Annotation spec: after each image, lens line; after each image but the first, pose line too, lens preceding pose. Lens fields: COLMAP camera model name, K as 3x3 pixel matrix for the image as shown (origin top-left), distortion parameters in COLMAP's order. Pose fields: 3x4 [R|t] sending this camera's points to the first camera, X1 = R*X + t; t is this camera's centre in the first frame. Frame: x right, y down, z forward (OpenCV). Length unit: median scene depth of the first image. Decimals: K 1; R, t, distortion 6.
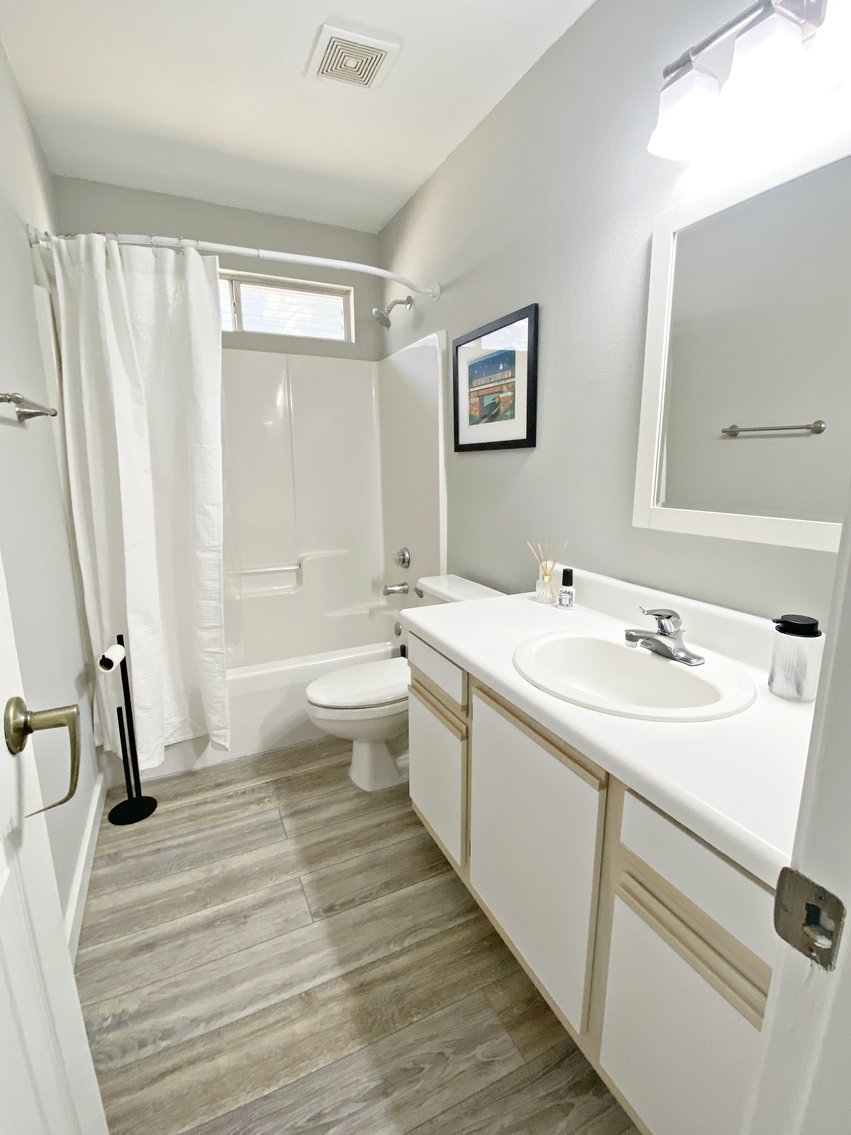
lens RADIAL K [[516.9, 0, 425.5], [0, 516.9, 567.5], [0, 0, 1]] dist [0.035190, -0.026353]
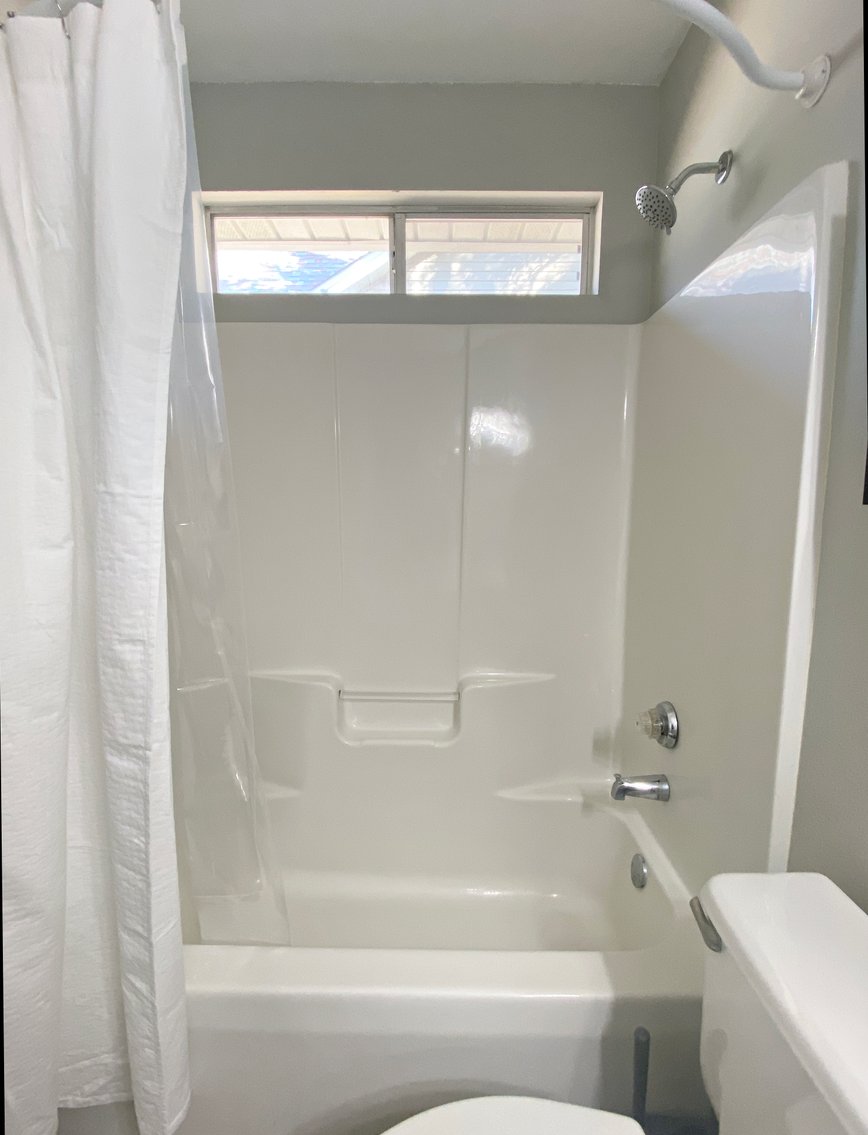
lens RADIAL K [[521.9, 0, 432.2], [0, 521.9, 564.8], [0, 0, 1]] dist [0.015400, -0.020701]
pose [[0.896312, 0.072027, -0.437534, -0.034072], [-0.101949, 0.993760, -0.045255, -0.117436], [0.431544, 0.085169, 0.898062, 0.485267]]
